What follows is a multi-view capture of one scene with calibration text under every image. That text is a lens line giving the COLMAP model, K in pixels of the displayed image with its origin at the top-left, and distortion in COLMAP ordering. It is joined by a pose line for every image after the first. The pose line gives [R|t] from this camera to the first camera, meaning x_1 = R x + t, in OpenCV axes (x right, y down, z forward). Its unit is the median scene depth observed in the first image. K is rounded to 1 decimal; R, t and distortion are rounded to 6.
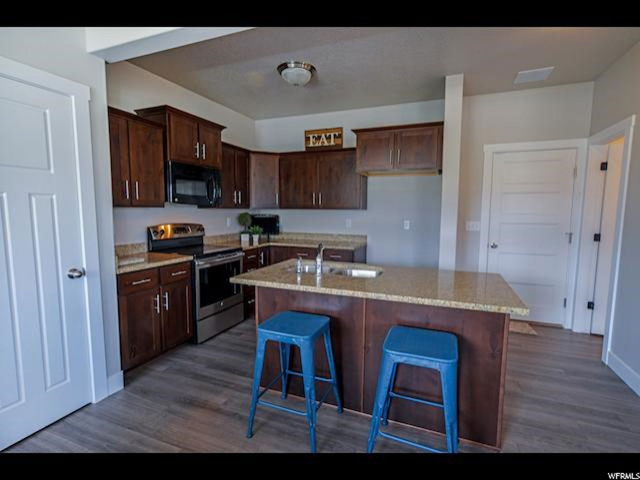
lens RADIAL K [[318.7, 0, 320.0], [0, 318.7, 240.0], [0, 0, 1]] dist [-0.000748, -0.000125]
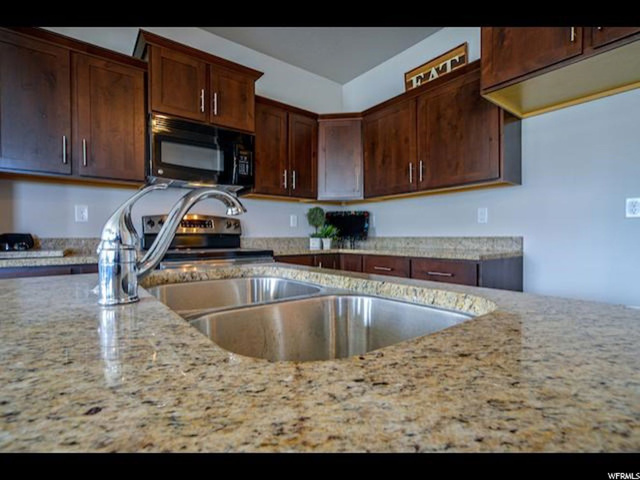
lens RADIAL K [[308.5, 0, 320.0], [0, 308.5, 240.0], [0, 0, 1]] dist [-0.002923, -0.000188]
pose [[0.866824, -0.006221, -0.498576, 0.113870], [-0.035520, 0.996611, -0.074189, 0.037485], [0.497348, 0.082018, 0.863665, 0.438833]]
